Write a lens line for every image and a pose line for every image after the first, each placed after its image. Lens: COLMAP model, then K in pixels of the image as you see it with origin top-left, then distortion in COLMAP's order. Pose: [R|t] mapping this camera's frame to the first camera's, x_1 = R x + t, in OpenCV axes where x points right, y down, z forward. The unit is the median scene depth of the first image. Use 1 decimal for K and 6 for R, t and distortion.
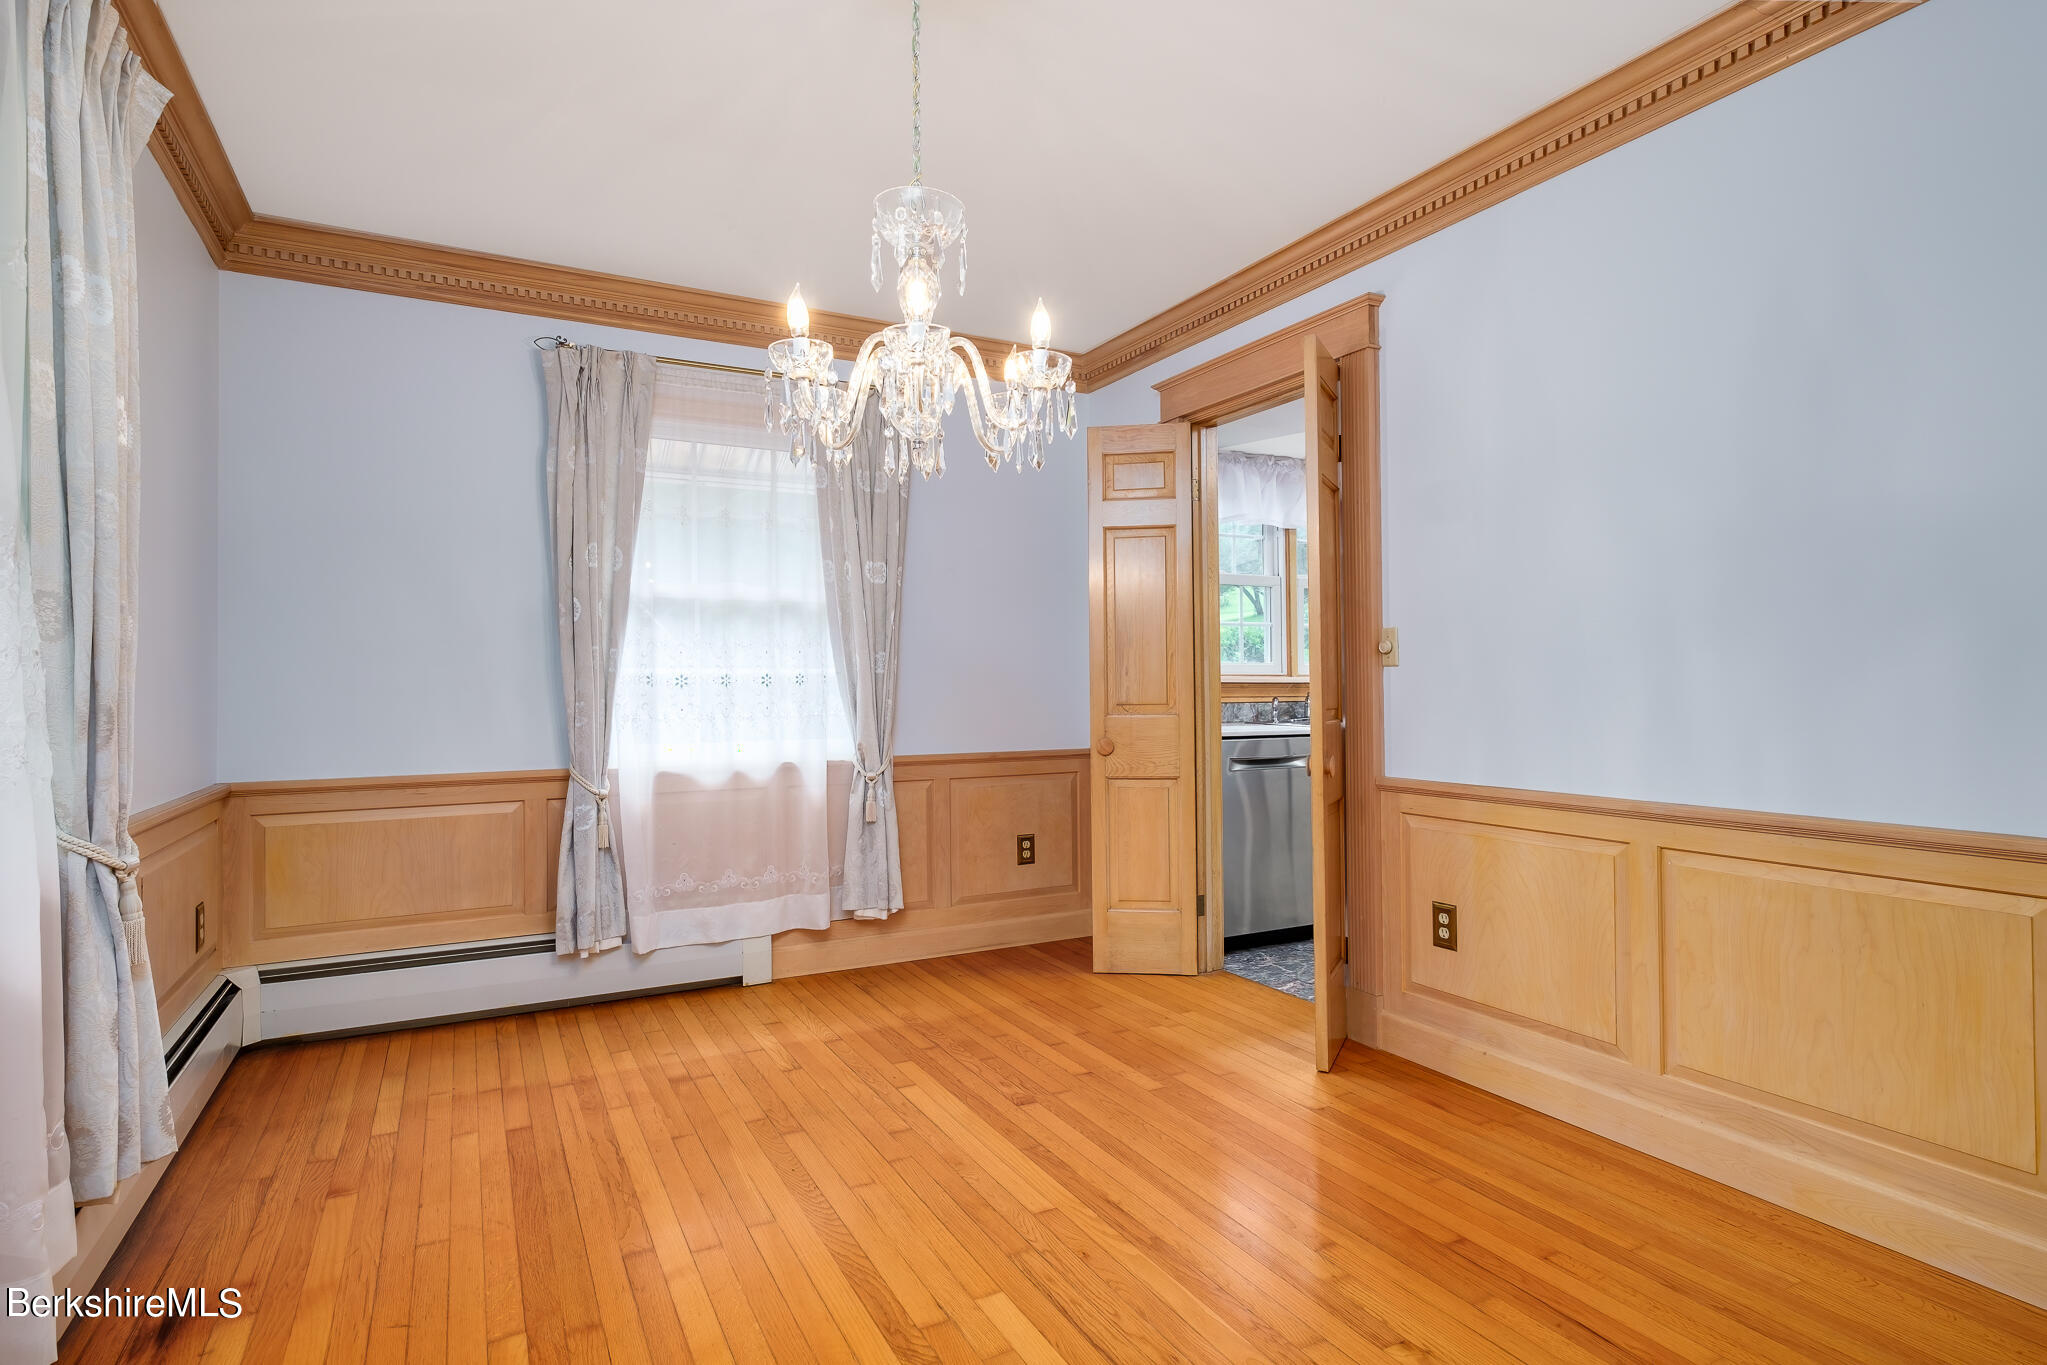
lens RADIAL K [[1058.4, 0, 1020.3], [0, 1058.4, 675.0], [0, 0, 1]] dist [-0.002415, -0.000416]
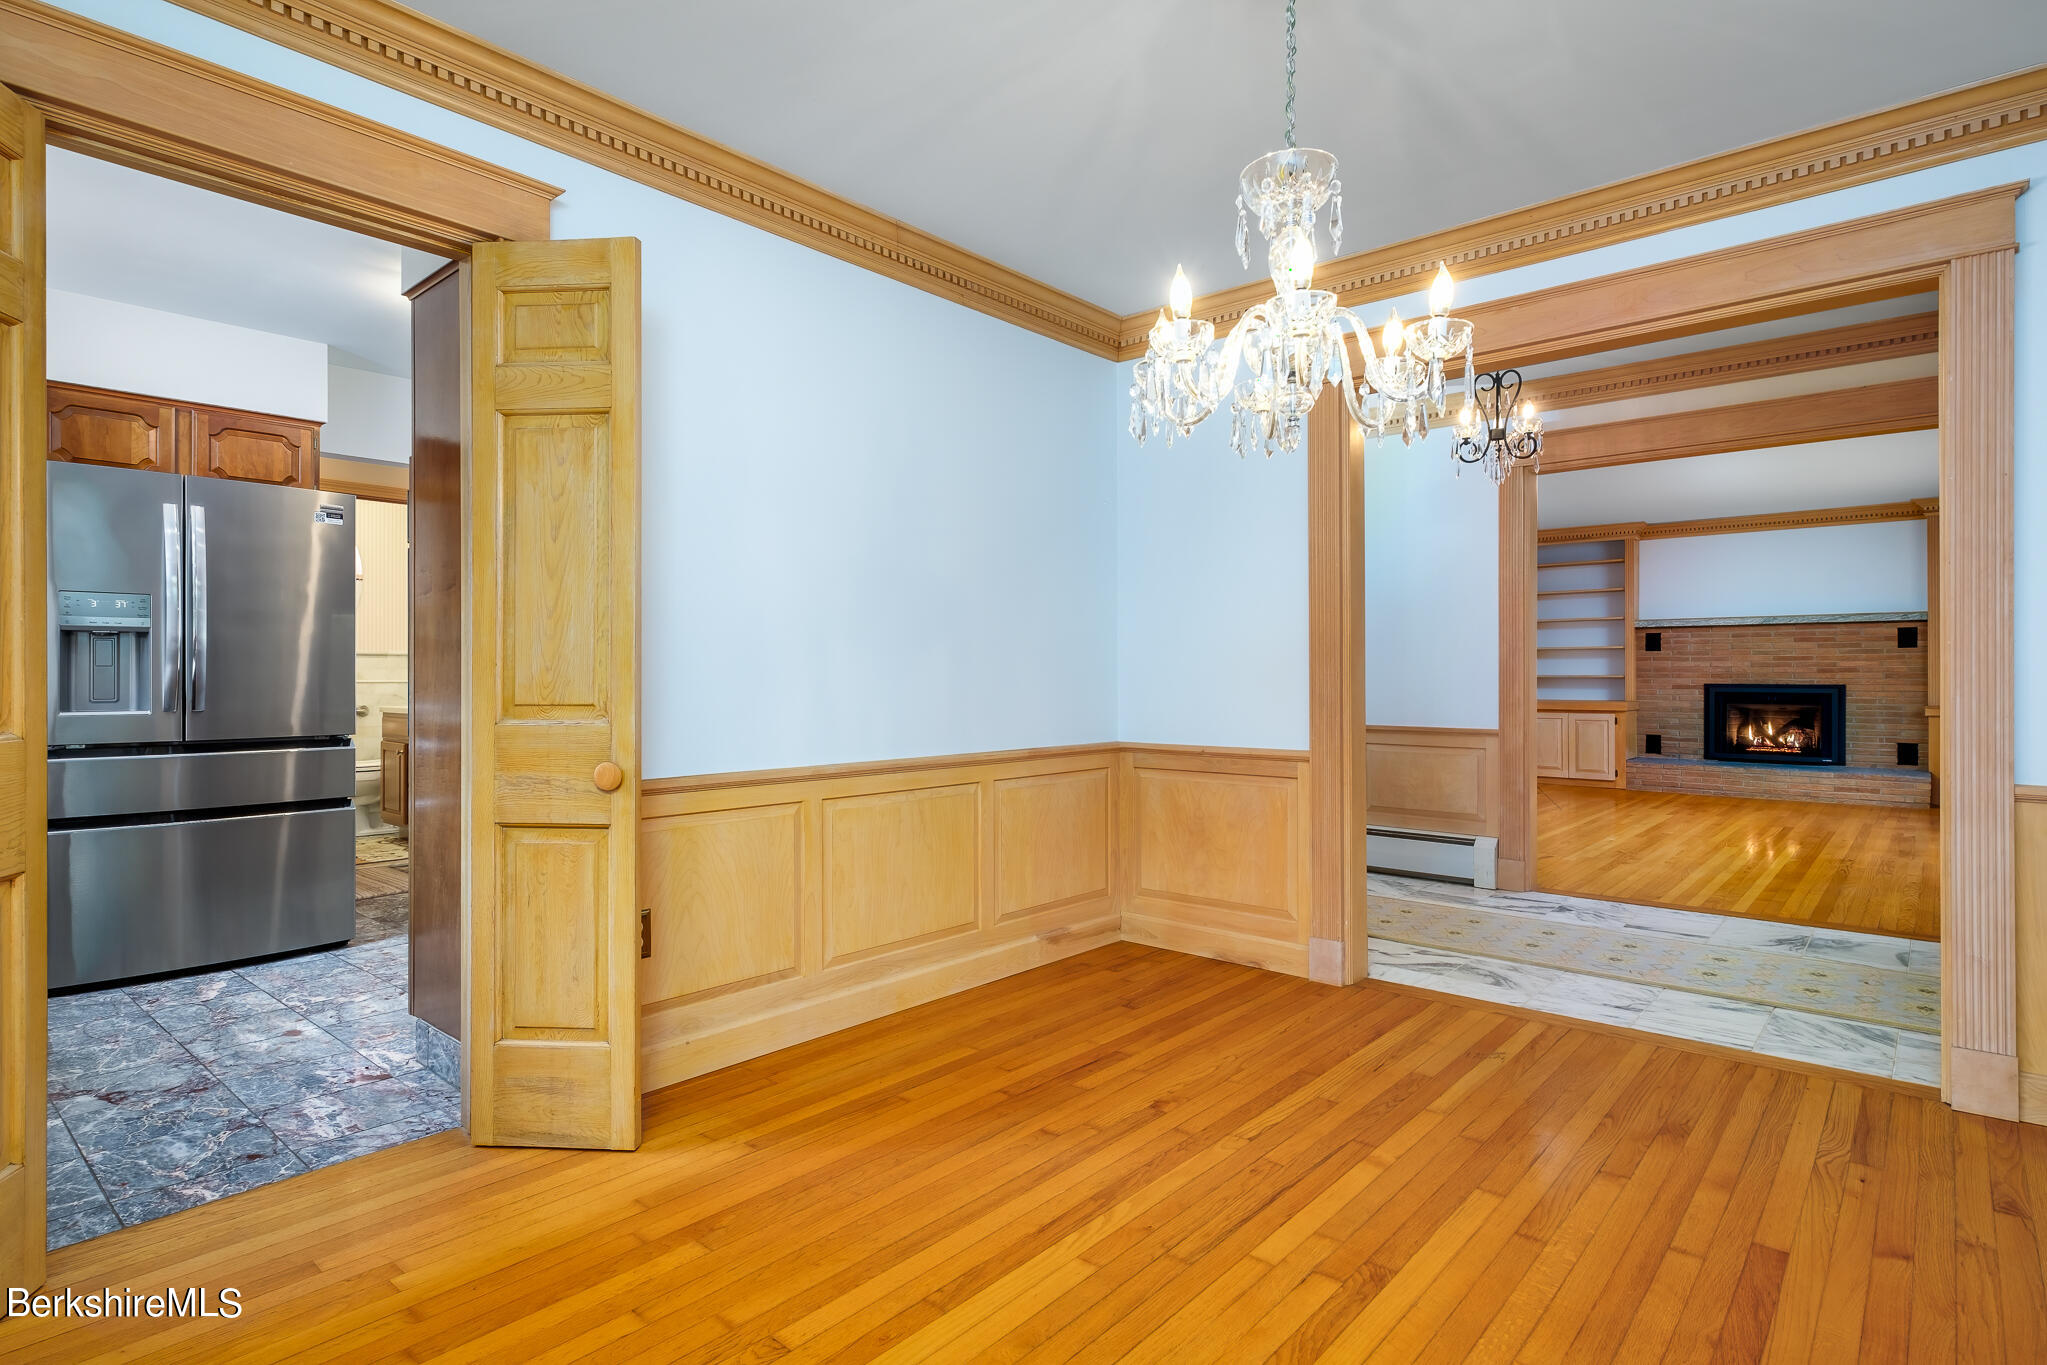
lens RADIAL K [[1058.4, 0, 1022.7], [0, 1058.4, 680.4], [0, 0, 1]] dist [-0.002415, -0.000416]
pose [[-0.358355, -0.000077, 0.933585, -0.684025], [-0.006335, 0.999977, -0.002349, 0.016069], [-0.933564, -0.006757, -0.358348, 1.191708]]
